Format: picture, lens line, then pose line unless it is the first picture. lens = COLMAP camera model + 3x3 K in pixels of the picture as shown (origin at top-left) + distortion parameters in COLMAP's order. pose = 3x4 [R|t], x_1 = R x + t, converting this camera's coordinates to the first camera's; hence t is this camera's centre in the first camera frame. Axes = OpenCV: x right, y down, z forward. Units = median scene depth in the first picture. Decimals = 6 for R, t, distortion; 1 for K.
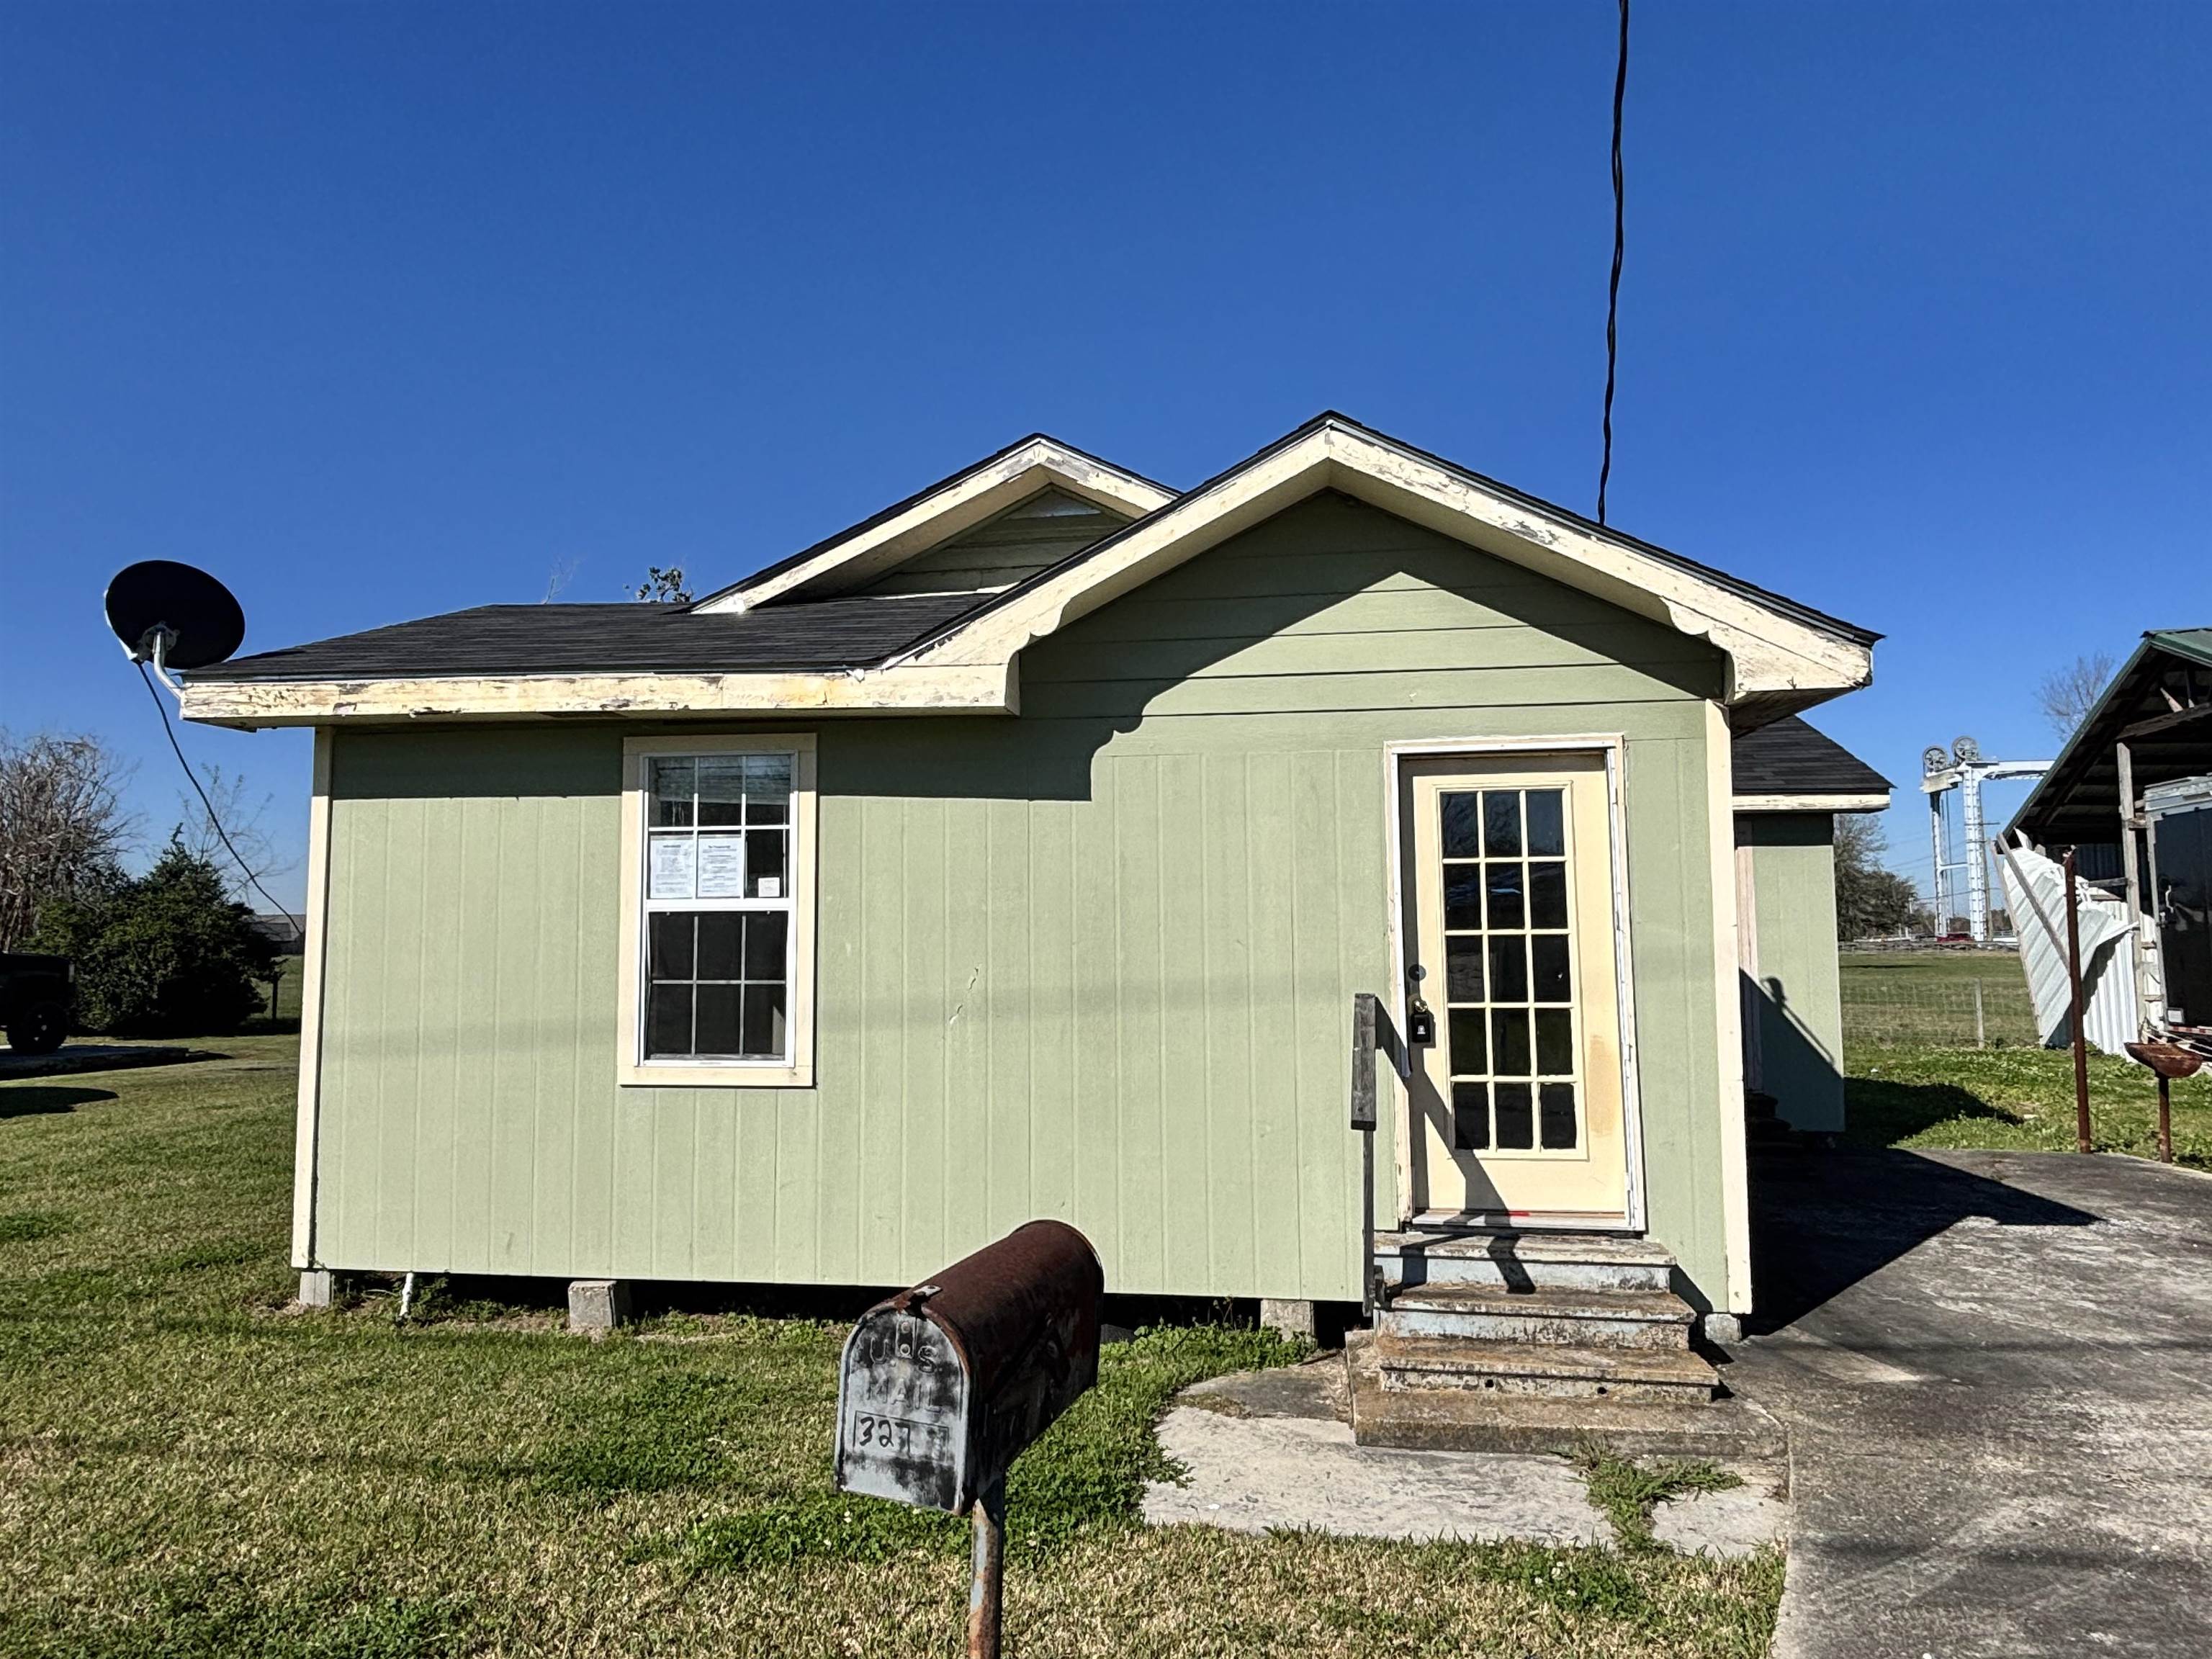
lens RADIAL K [[1366.1, 0, 1104.3], [0, 1366.1, 824.3], [0, 0, 1]] dist [-0.009741, -0.001181]
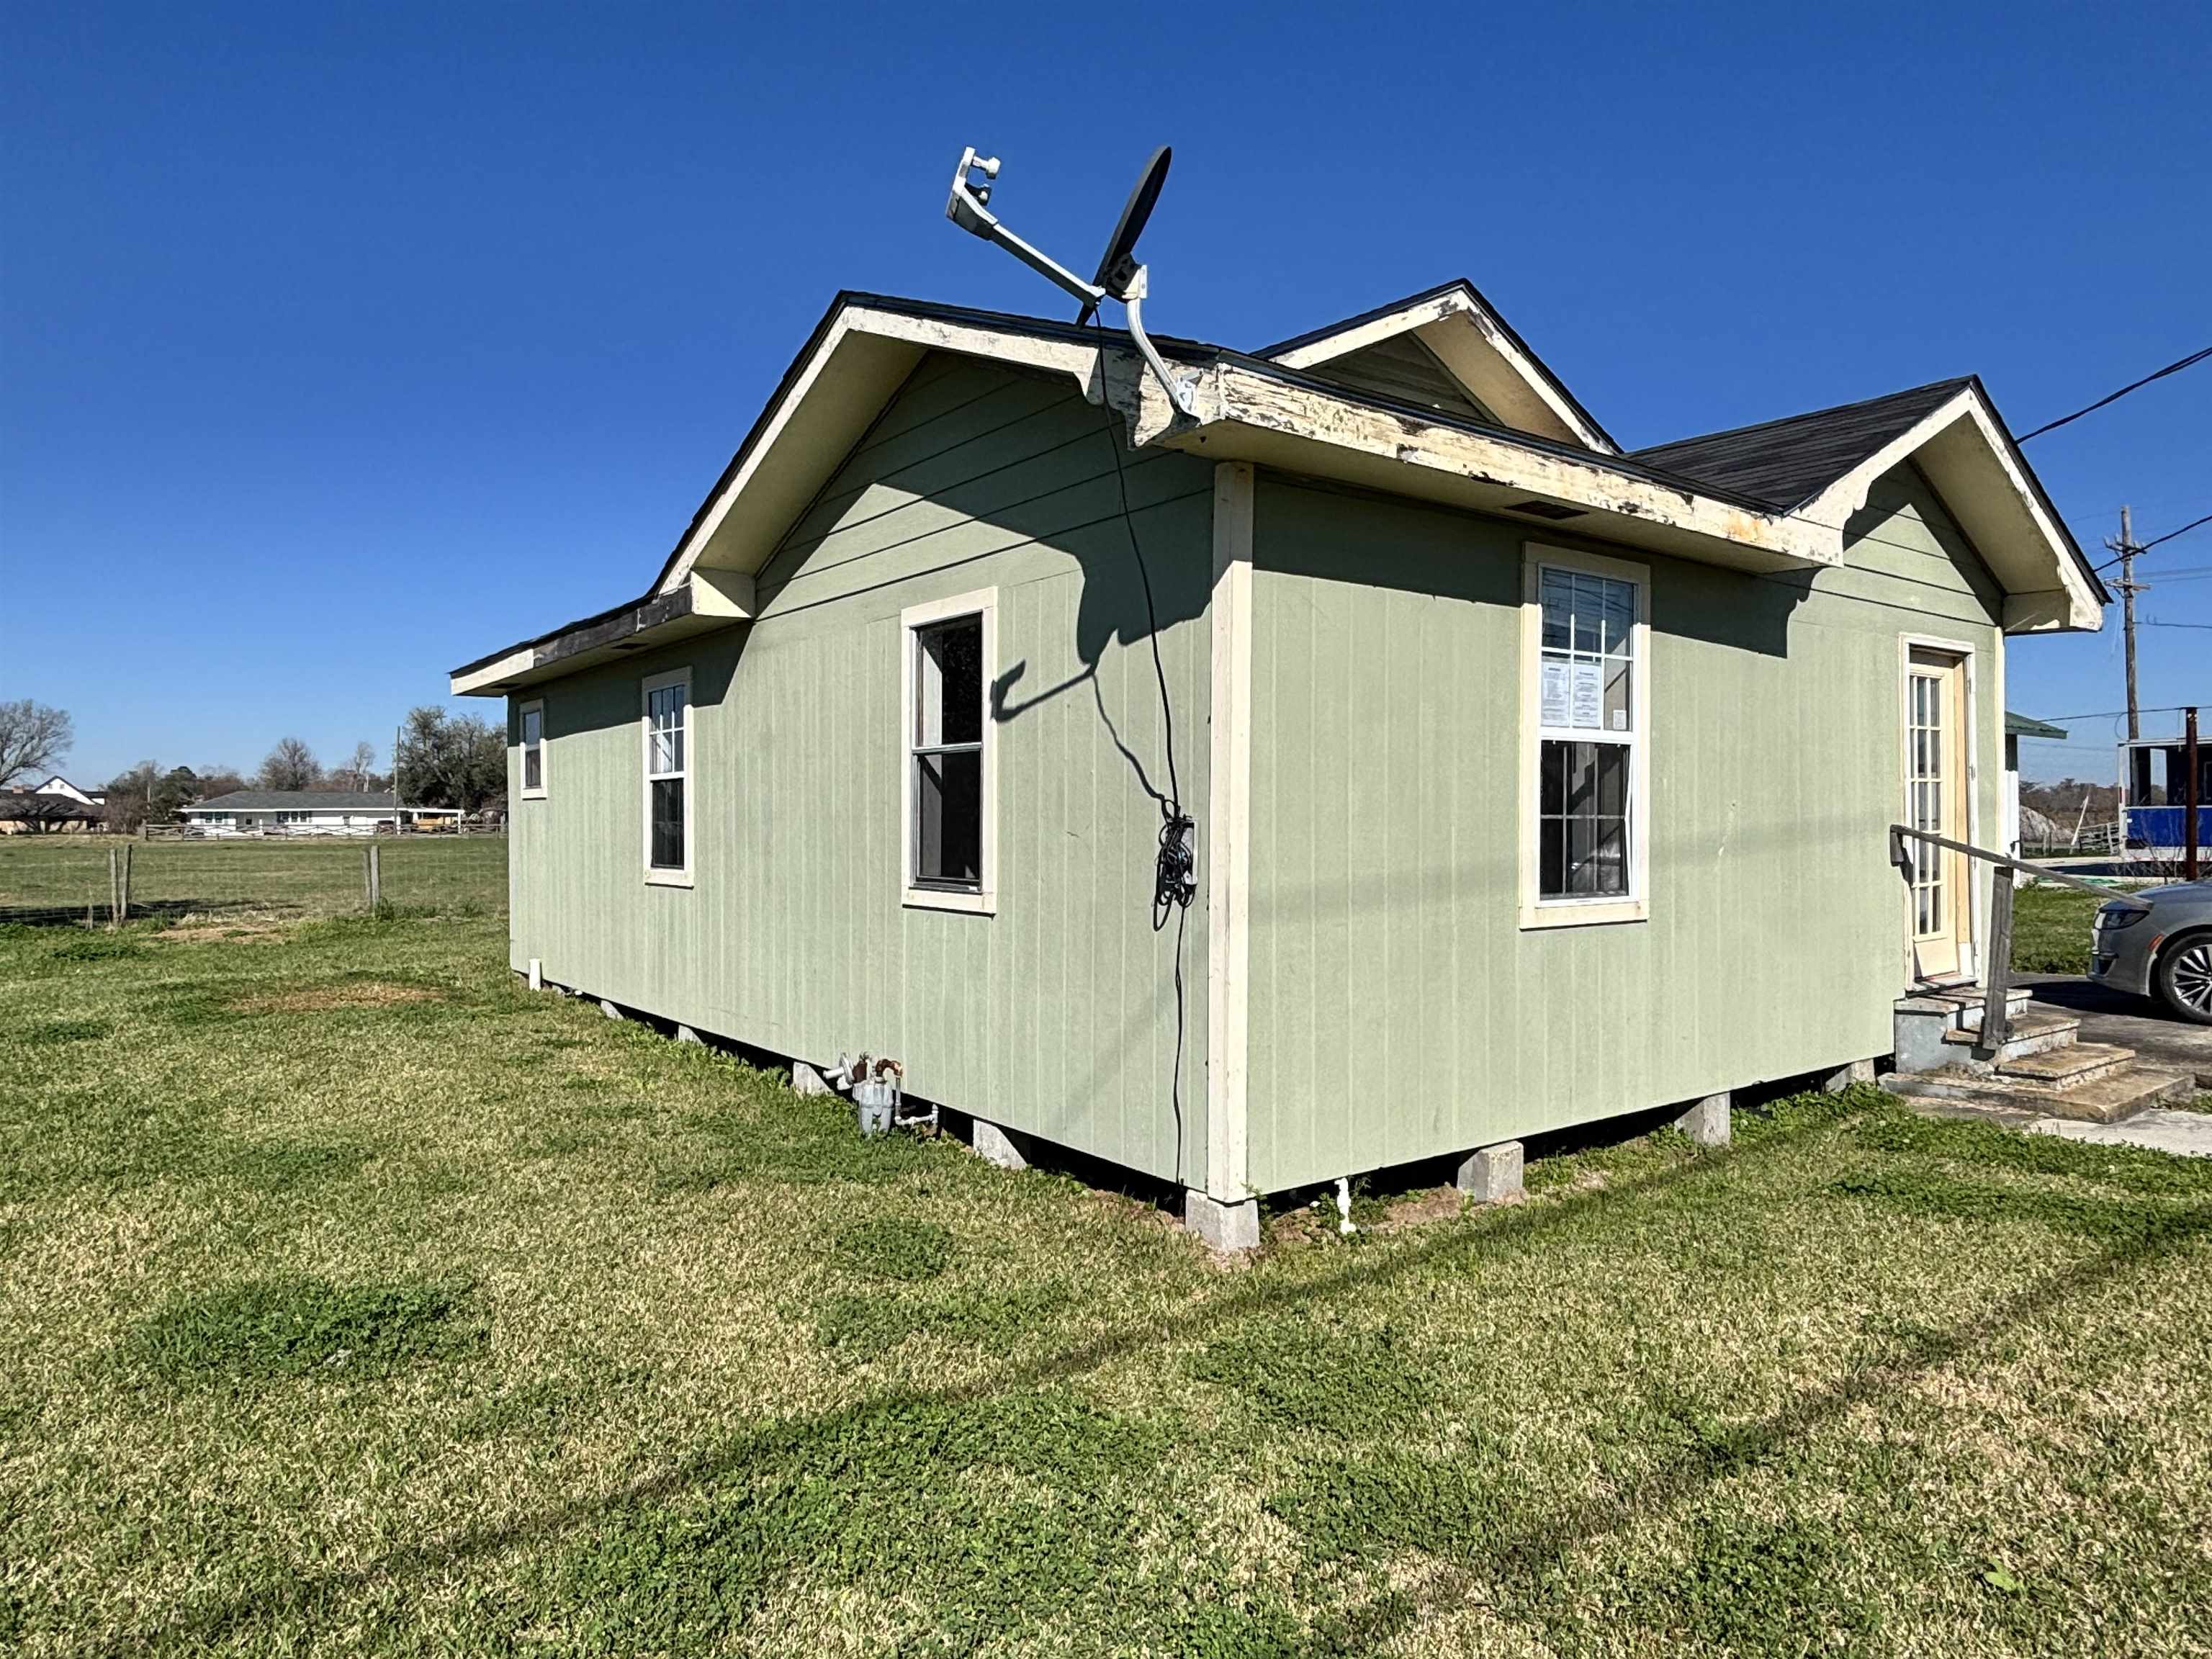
lens RADIAL K [[1366.1, 0, 1103.9], [0, 1366.1, 824.6], [0, 0, 1]] dist [-0.009741, -0.001181]
pose [[0.732034, -0.000318, 0.681268, -1.175506], [-0.058540, 0.996272, 0.063367, 0.080708], [-0.678749, -0.086268, 0.729286, 0.533788]]
